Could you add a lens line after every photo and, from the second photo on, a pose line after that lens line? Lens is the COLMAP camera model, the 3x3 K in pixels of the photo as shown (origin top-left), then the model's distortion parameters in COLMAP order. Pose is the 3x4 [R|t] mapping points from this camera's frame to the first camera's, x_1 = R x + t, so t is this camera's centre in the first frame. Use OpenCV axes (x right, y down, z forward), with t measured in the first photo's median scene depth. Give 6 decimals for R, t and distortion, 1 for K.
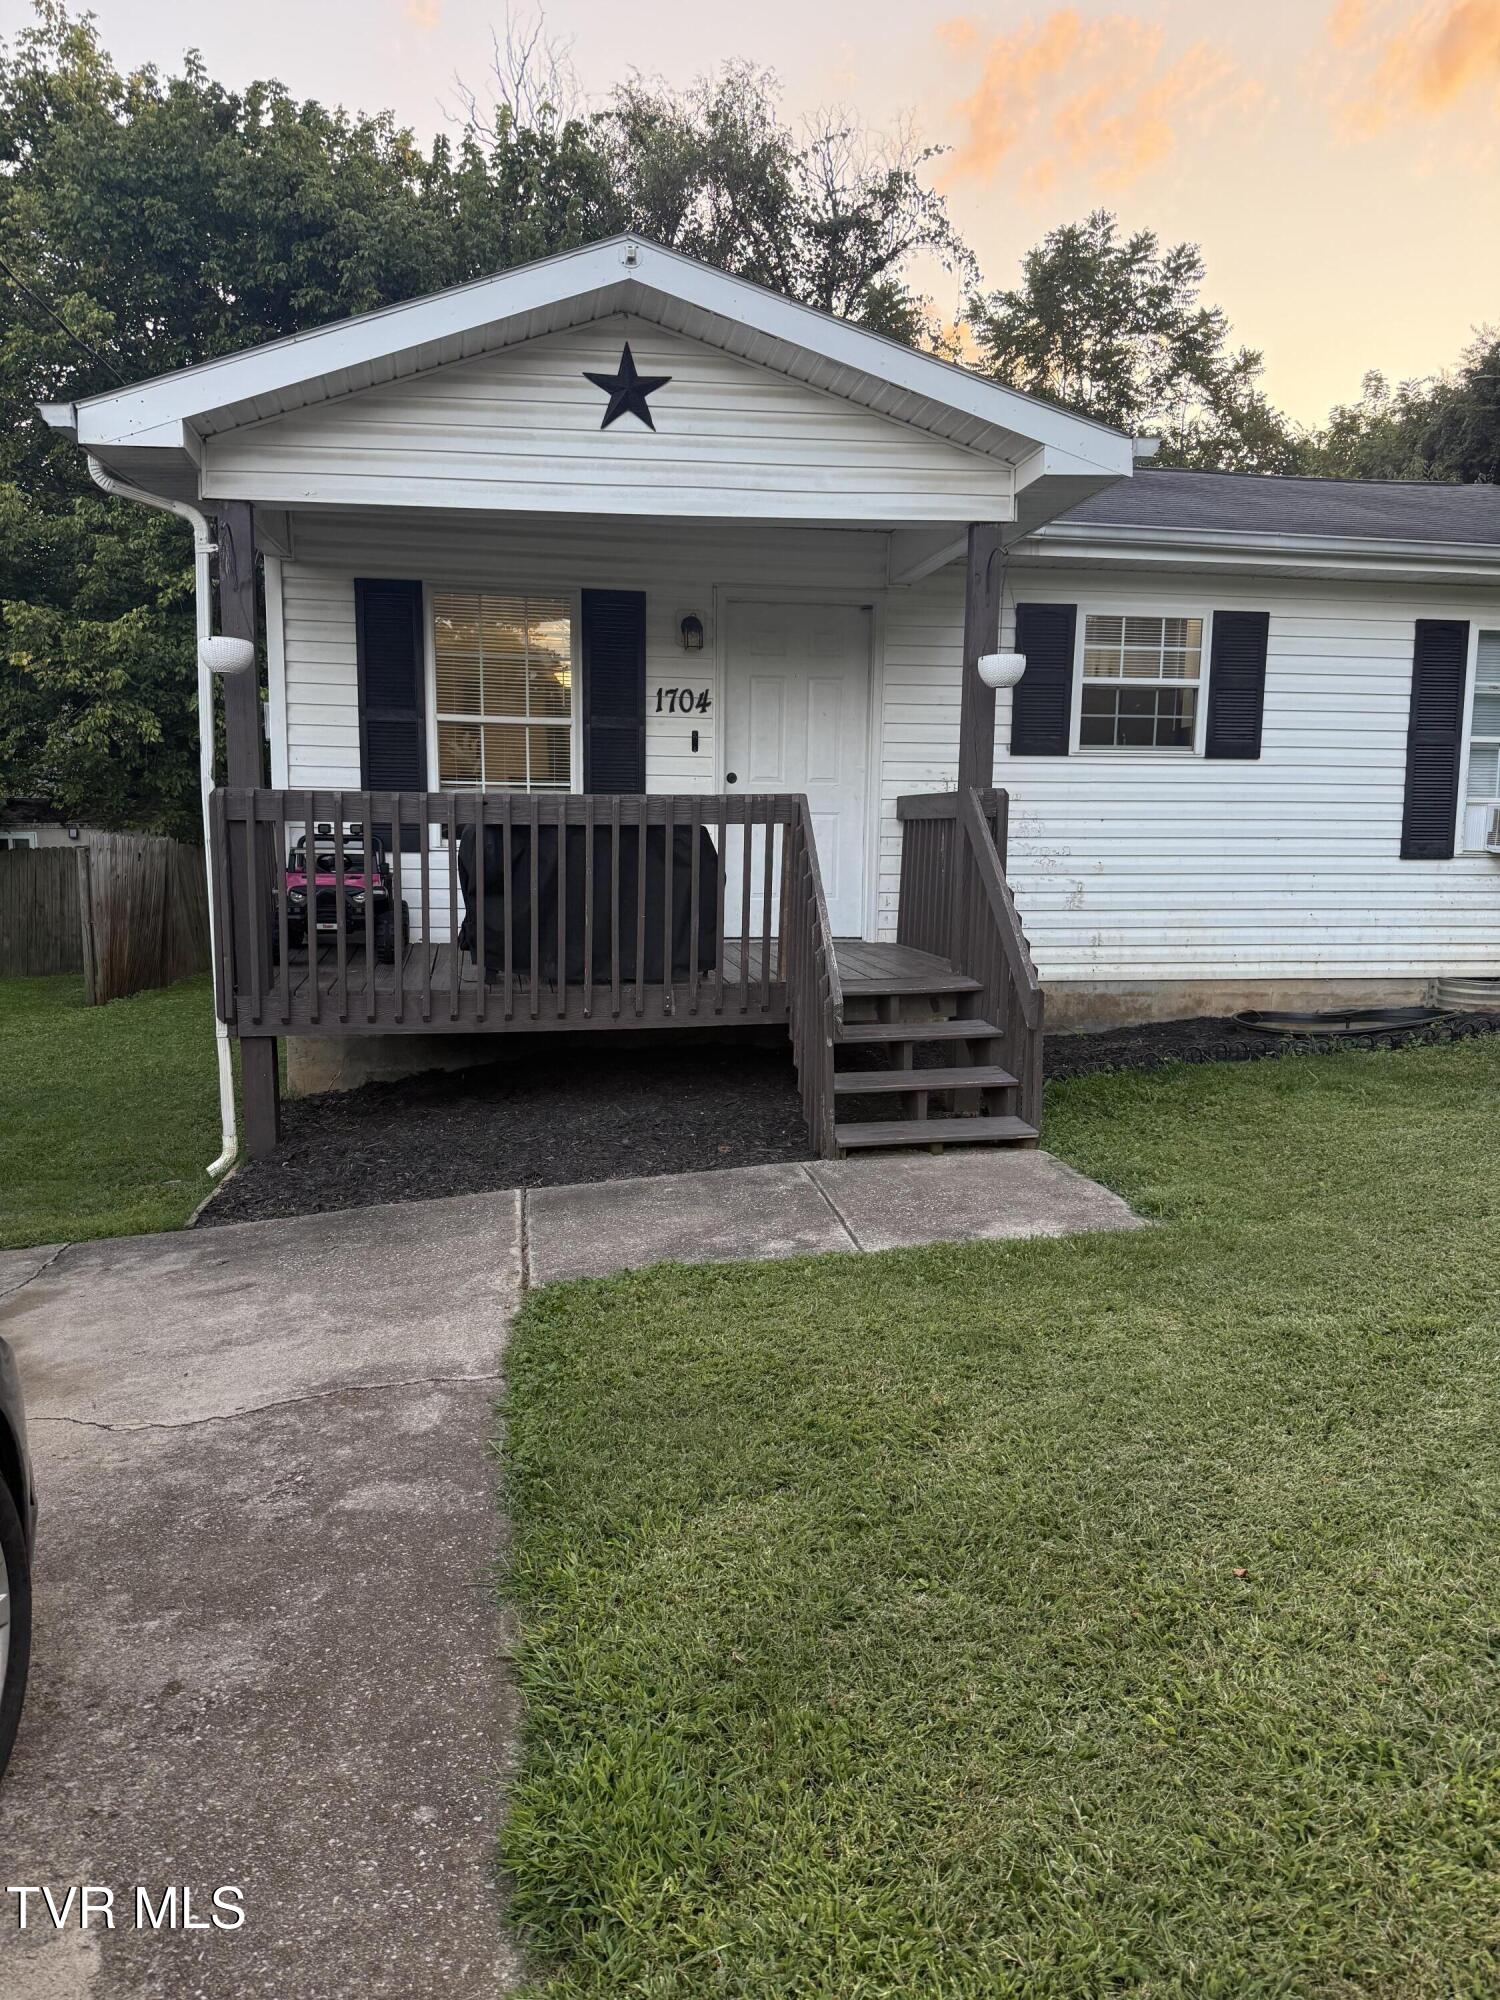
lens RADIAL K [[1378.1, 0, 735.2], [0, 1378.1, 991.8], [0, 0, 1]] dist [0.141190, -0.235411]
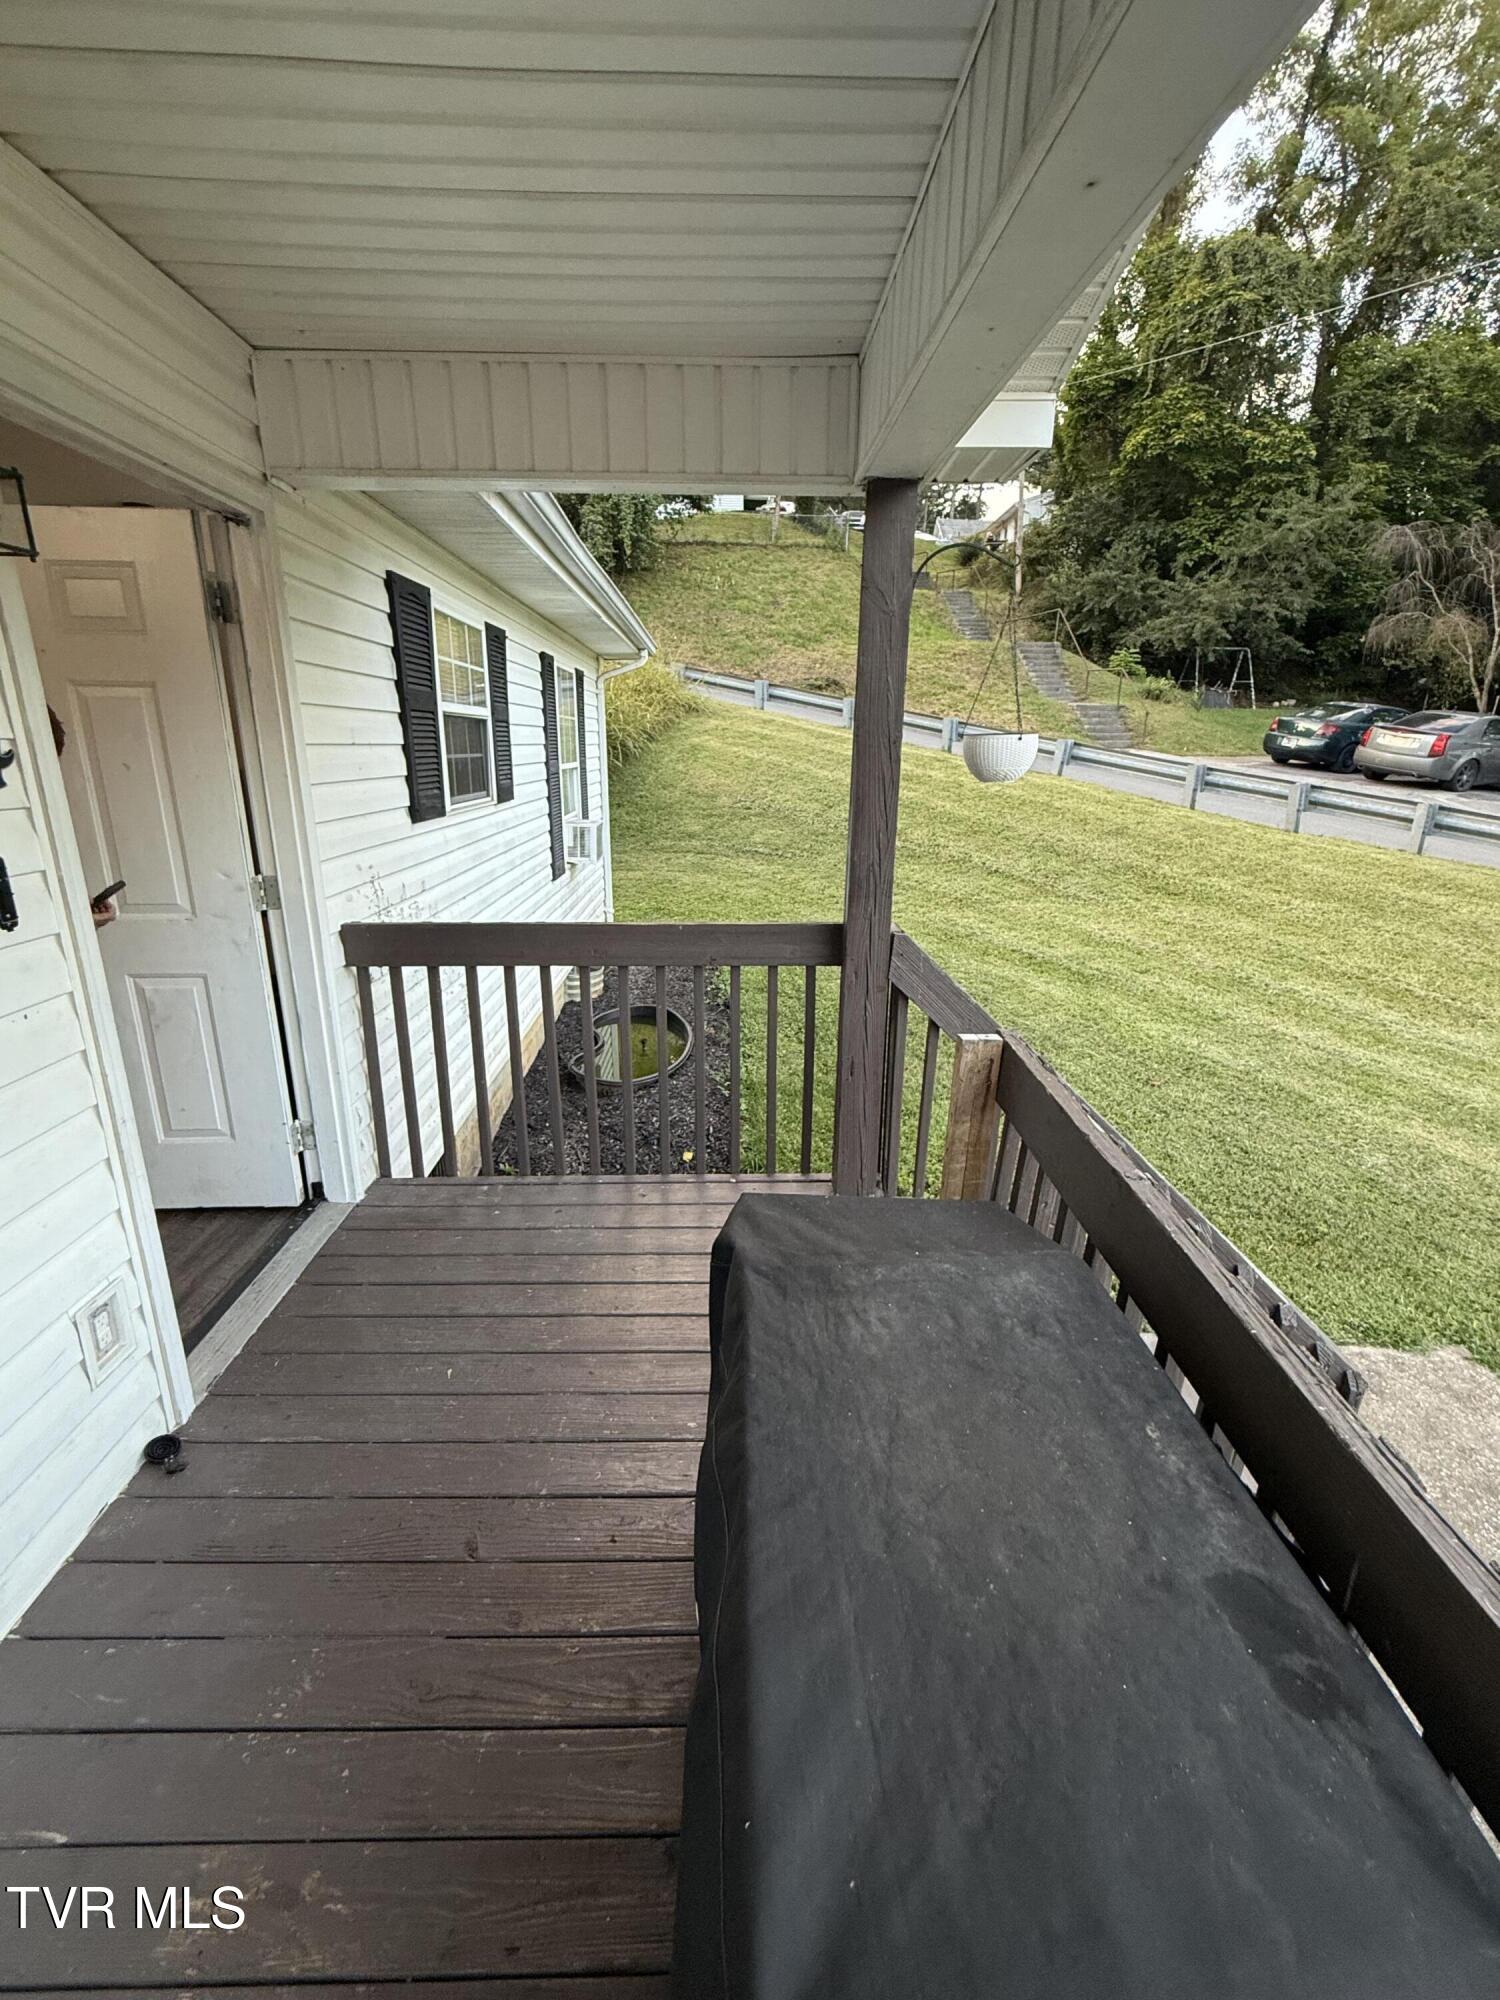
lens RADIAL K [[865.6, 0, 750.0], [0, 865.6, 1000.0], [0, 0, 1]] dist [-0.000070, 0.000126]
pose [[0.133259, -0.289388, 0.947890, -0.175712], [0.115241, 0.954457, 0.275192, -0.185624], [-0.984358, 0.072564, 0.160540, 0.797037]]
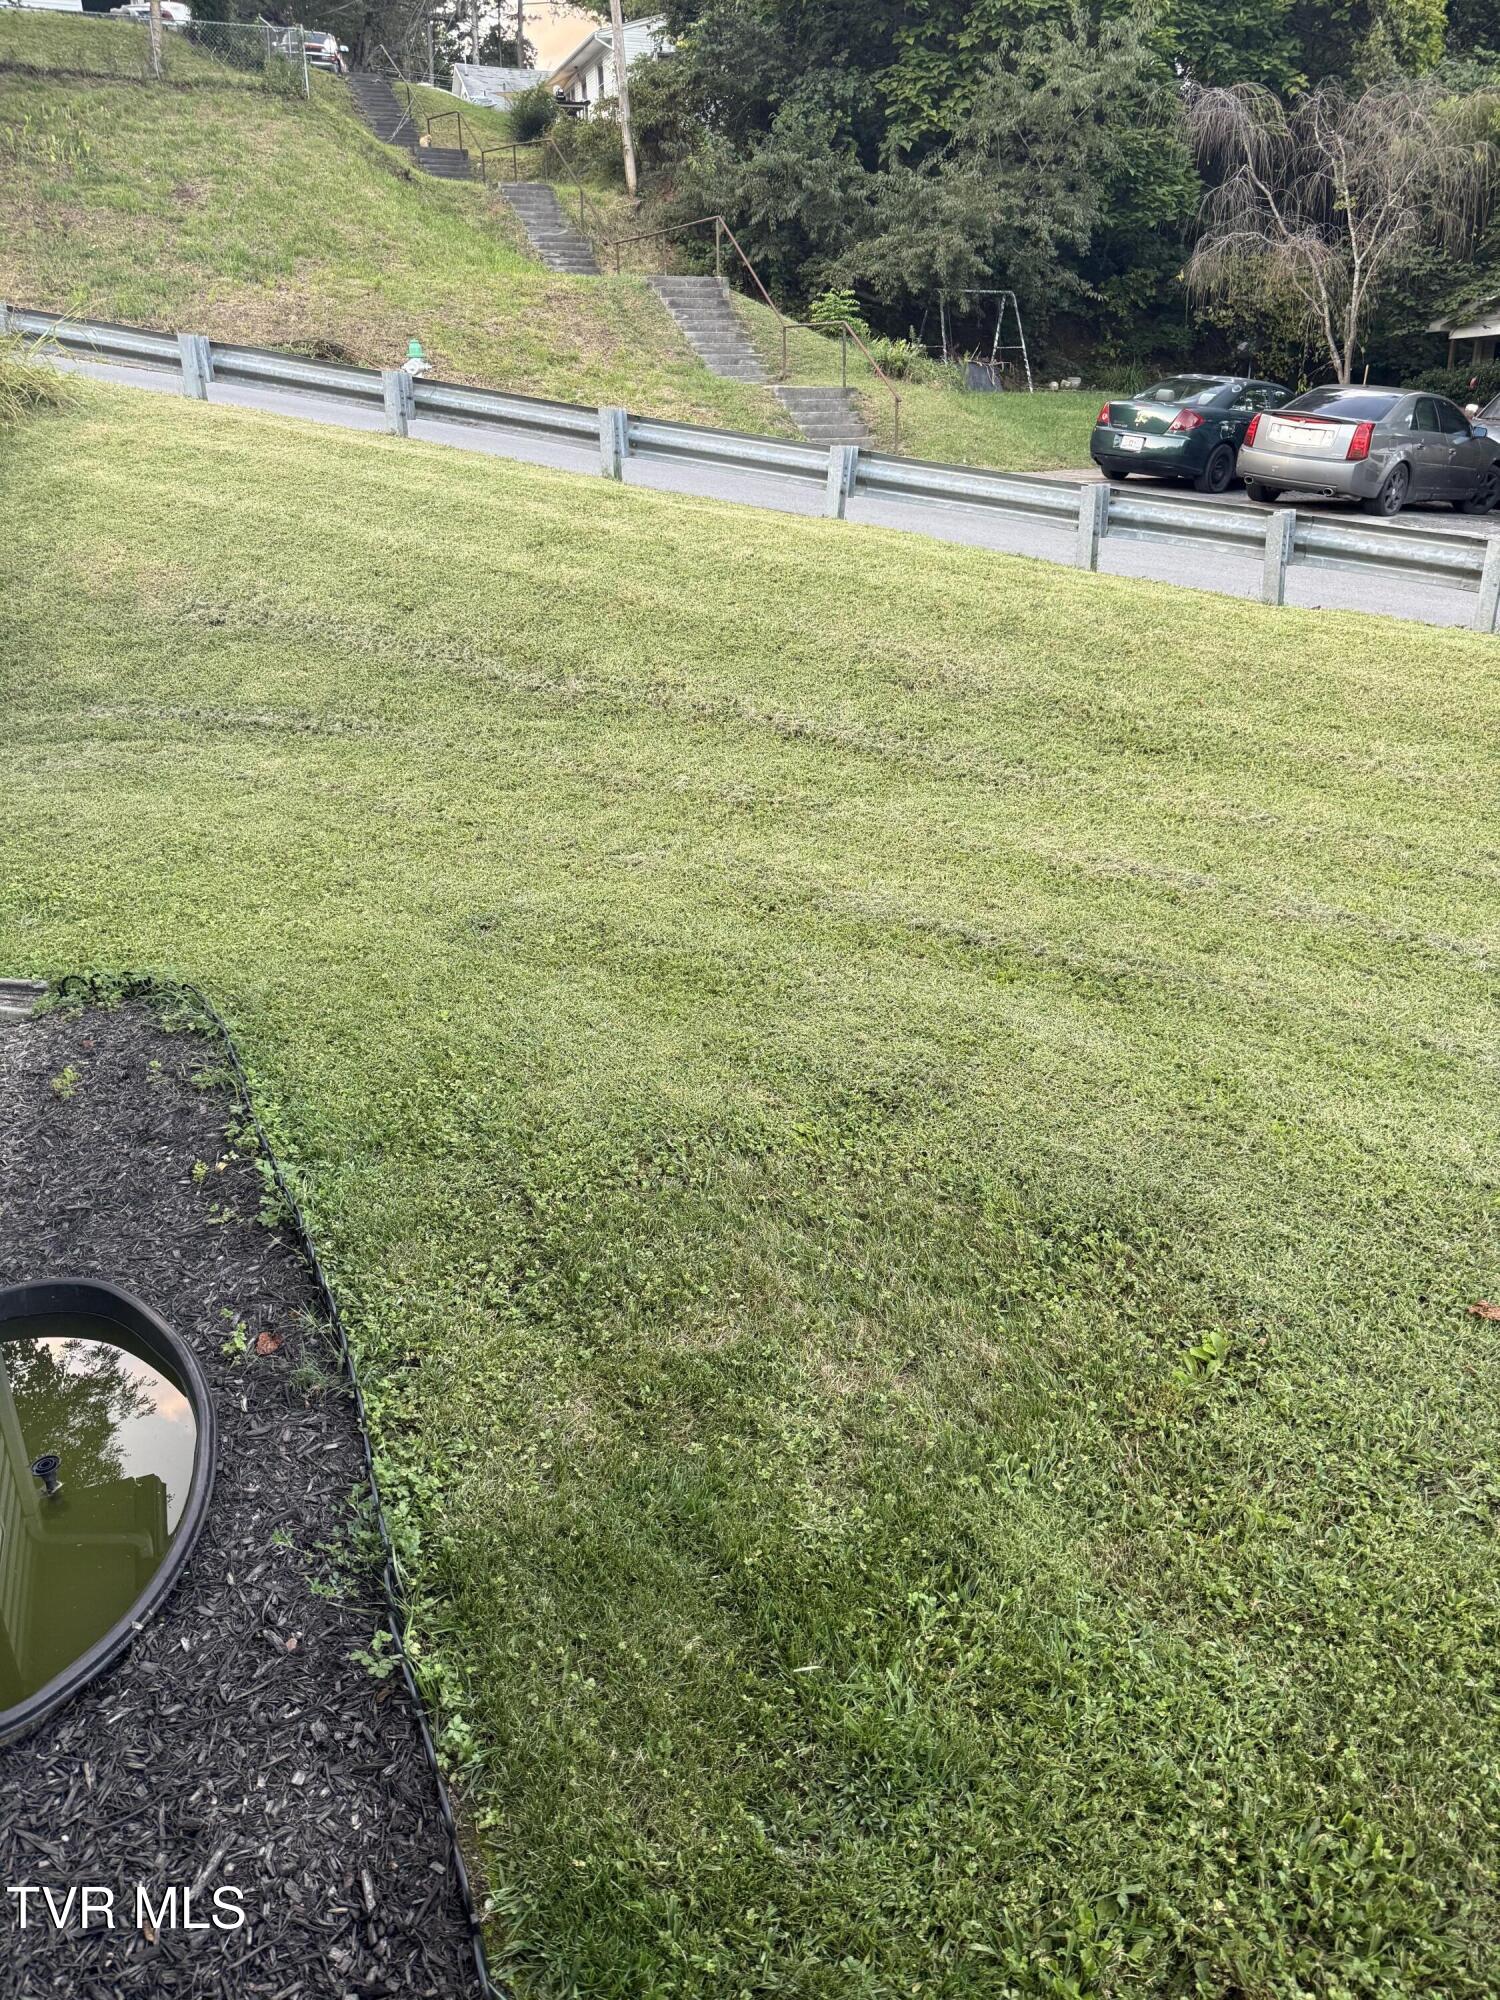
lens RADIAL K [[1403.9, 0, 750.0], [0, 1403.9, 1000.0], [0, 0, 1]] dist [0.006384, -0.007910]
pose [[-0.234233, -0.350280, 0.906884, 0.138621], [0.139328, 0.911110, 0.387899, -0.187717], [-0.962145, 0.217213, -0.164608, 0.858071]]
